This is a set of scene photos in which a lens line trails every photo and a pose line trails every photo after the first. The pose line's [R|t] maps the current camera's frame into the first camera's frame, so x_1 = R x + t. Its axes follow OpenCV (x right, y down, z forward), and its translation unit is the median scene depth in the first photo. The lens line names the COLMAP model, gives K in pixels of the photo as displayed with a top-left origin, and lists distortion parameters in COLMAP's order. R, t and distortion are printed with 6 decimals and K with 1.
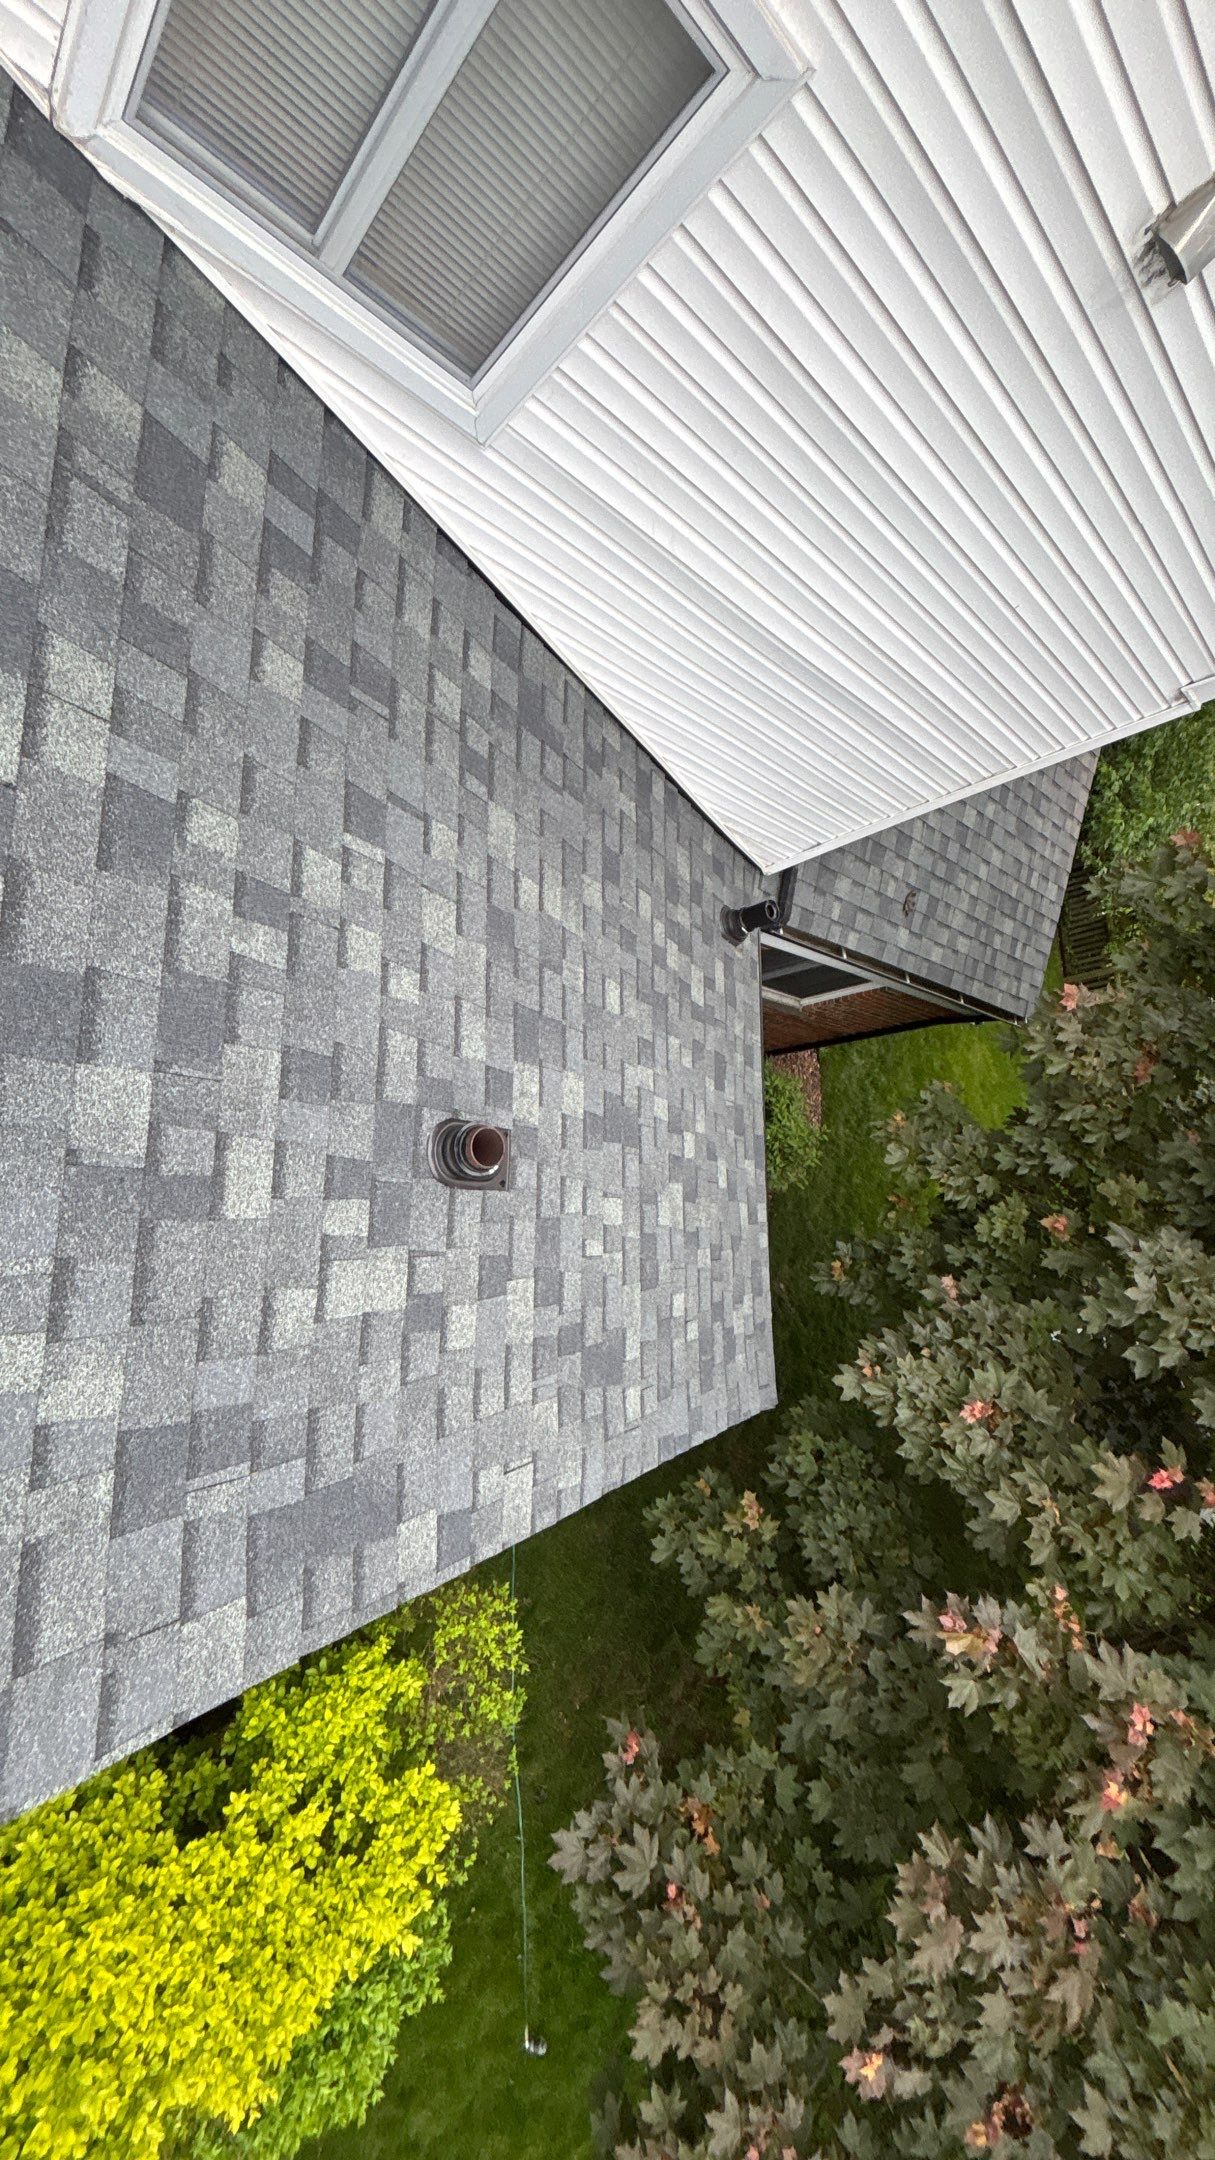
lens RADIAL K [[873.0, 0, 589.0], [0, 873.0, 1080.8], [0, 0, 1]] dist [-0.001751, -0.001601]
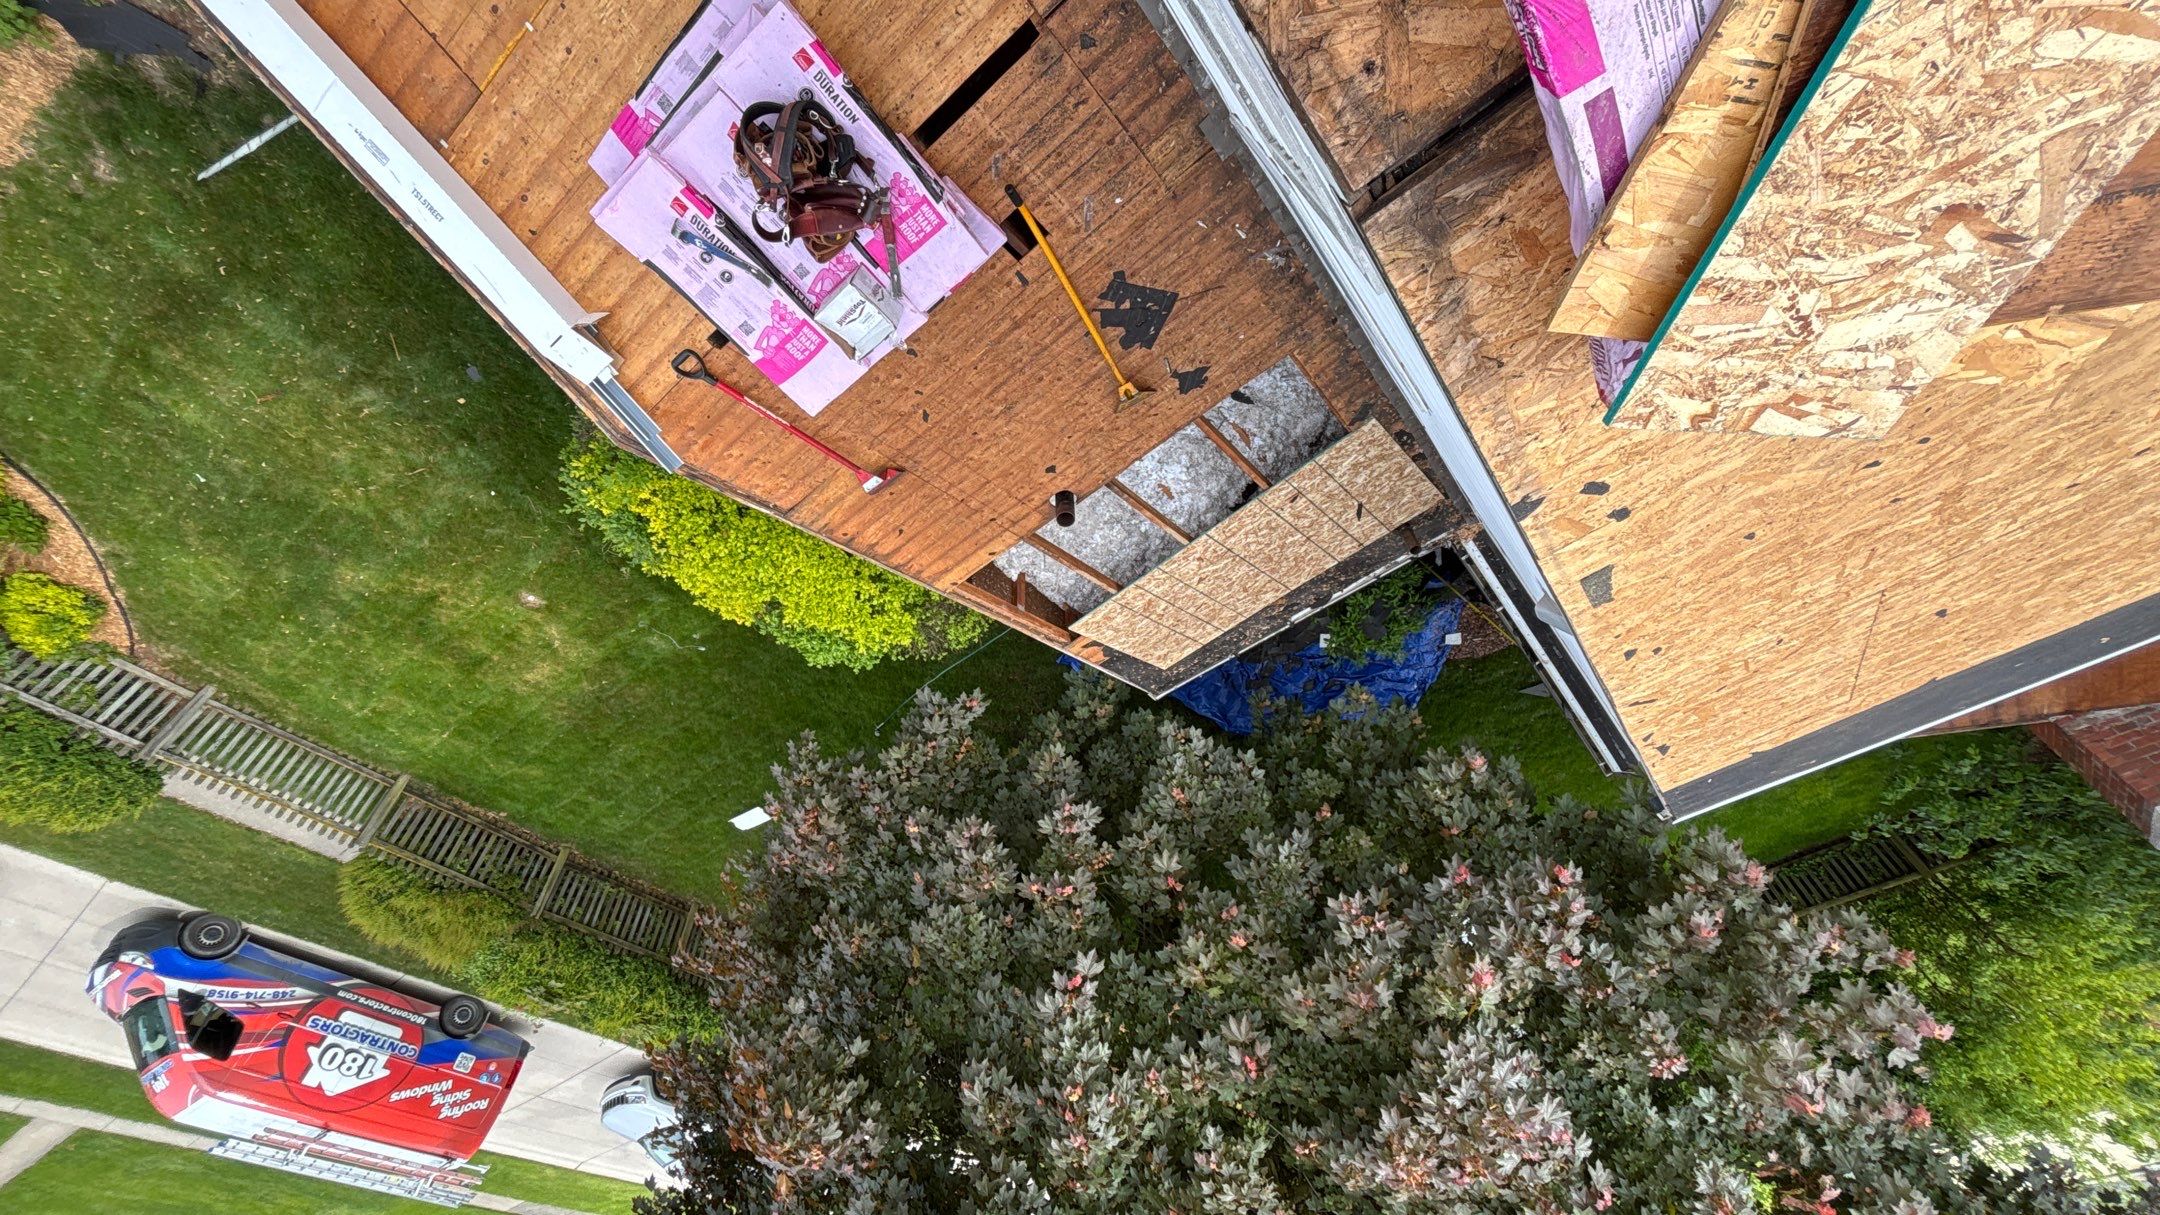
lens RADIAL K [[873.0, 0, 1080.9], [0, 873.0, 594.1], [0, 0, 1]] dist [-0.001751, -0.001601]
pose [[0.501393, 0.858611, -0.106737, 0.193096], [-0.689774, 0.471142, 0.549760, -0.704871], [0.522319, -0.202021, 0.828475, -0.544331]]
